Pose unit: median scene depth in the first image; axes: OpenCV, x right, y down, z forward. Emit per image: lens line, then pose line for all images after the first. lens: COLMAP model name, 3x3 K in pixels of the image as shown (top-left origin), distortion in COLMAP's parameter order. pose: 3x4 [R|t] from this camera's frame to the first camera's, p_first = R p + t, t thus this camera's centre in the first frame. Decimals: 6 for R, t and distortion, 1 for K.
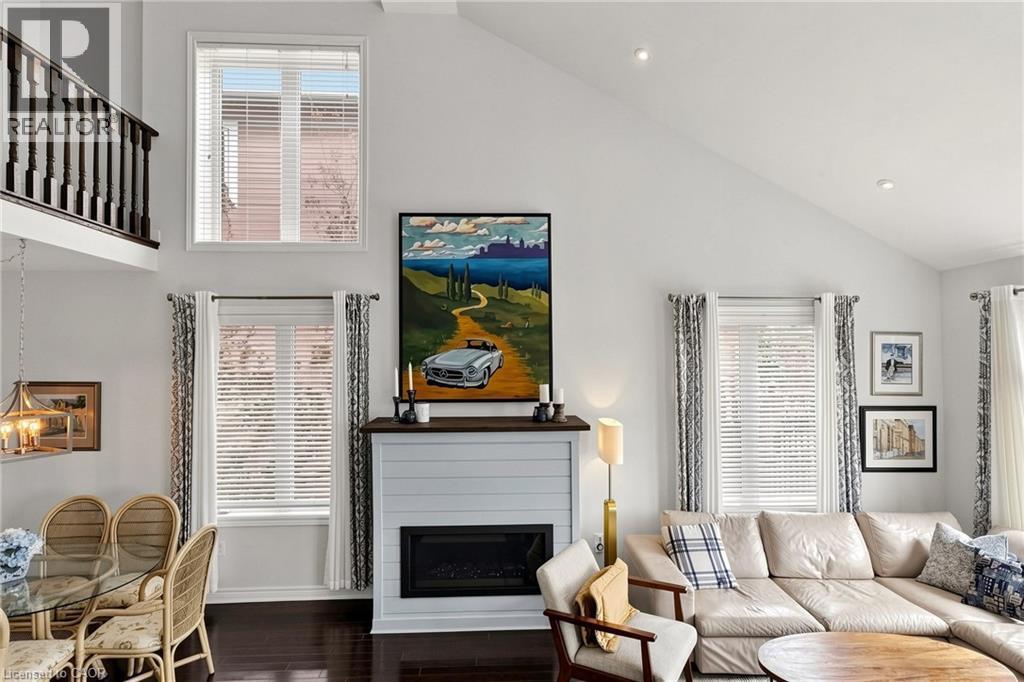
lens RADIAL K [[512.6, 0, 512.3], [0, 512.6, 346.6], [0, 0, 1]] dist [0.004618, 0.002163]
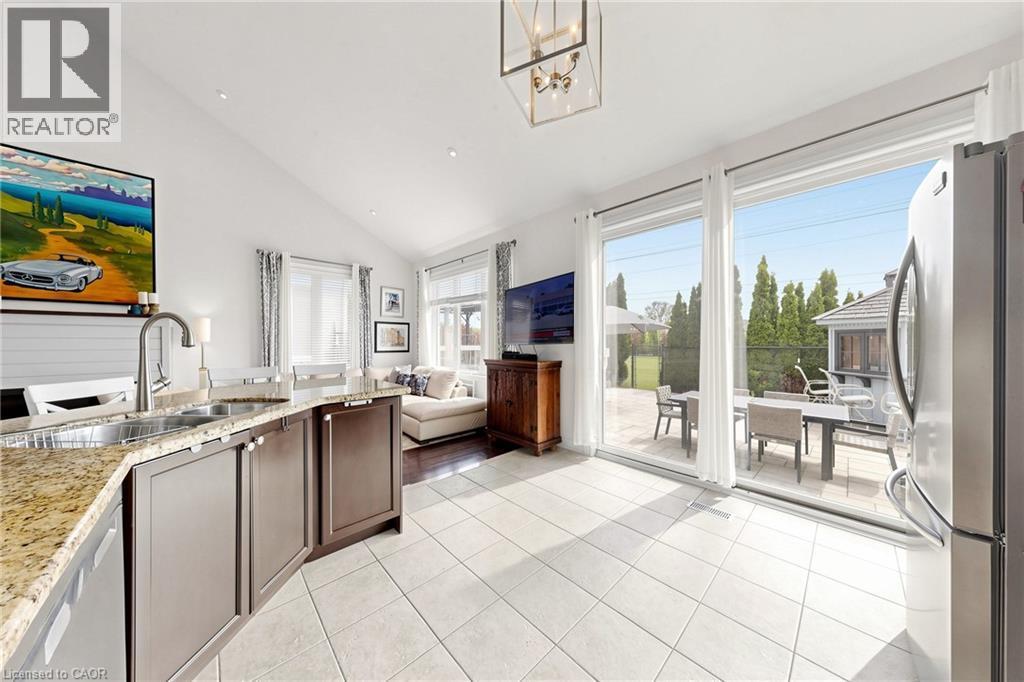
lens RADIAL K [[318.6, 0, 505.5], [0, 318.6, 343.5], [0, 0, 1]] dist [0.001320, 0.000176]
pose [[0.772601, 0.001883, 0.634889, 0.273914], [-0.011806, 0.999865, 0.011402, 0.191262], [-0.634782, -0.016305, 0.772520, -0.354704]]
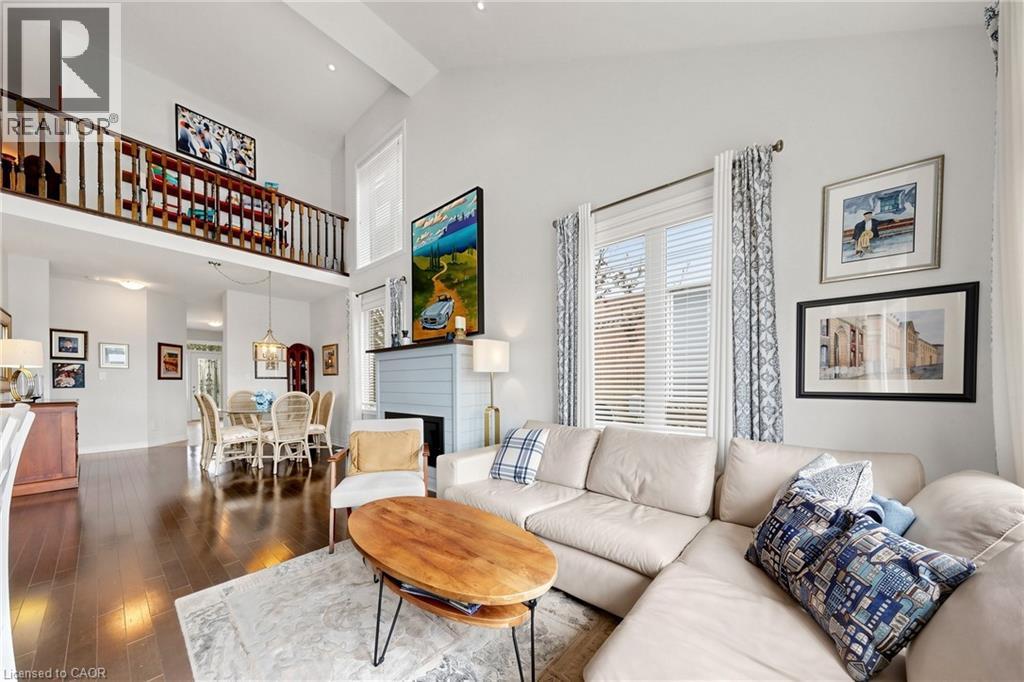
lens RADIAL K [[348.6, 0, 514.3], [0, 348.6, 389.1], [0, 0, 1]] dist [0.001453, 0.000022]
pose [[0.738934, 0.013504, -0.673643, 0.737294], [0.004034, 0.999693, 0.024466, 0.226192], [0.673766, -0.020797, 0.738652, 0.409614]]
